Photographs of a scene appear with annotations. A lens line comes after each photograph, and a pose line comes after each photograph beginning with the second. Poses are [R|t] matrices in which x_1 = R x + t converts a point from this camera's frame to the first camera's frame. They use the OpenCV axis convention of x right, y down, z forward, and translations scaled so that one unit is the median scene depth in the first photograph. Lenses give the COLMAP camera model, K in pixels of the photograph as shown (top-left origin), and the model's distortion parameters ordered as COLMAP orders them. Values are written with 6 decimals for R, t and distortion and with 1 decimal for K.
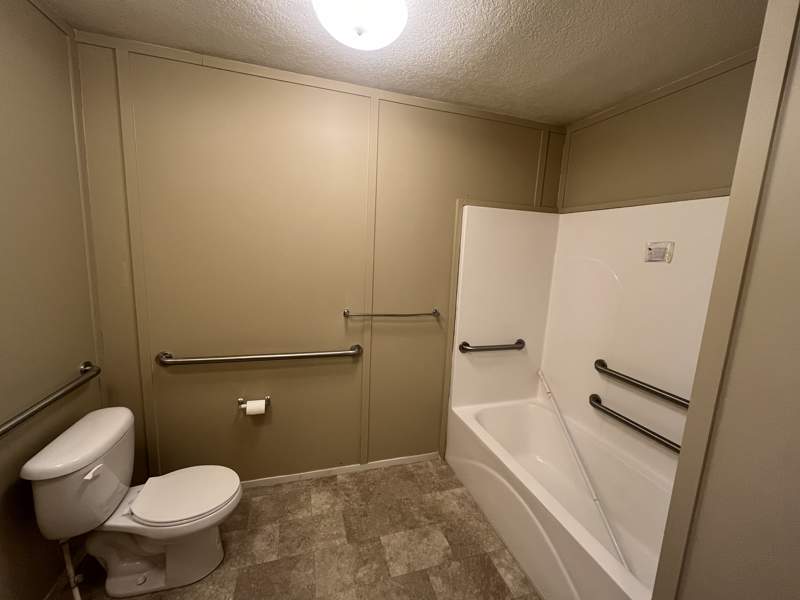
lens RADIAL K [[319.9, 0, 398.2], [0, 319.9, 300.4], [0, 0, 1]] dist [-0.006430, 0.000171]
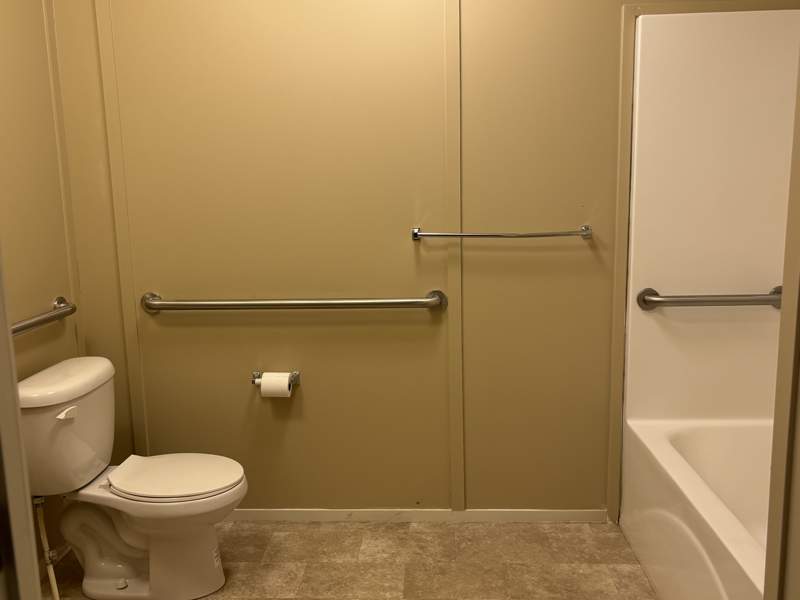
lens RADIAL K [[749.5, 0, 410.6], [0, 749.5, 316.1], [0, 0, 1]] dist [0.019127, 0.000000]
pose [[0.939848, -0.006314, -0.341534, 0.313917], [0.011587, 0.999843, 0.013402, 0.185263], [0.341396, -0.016554, 0.939774, -0.301098]]
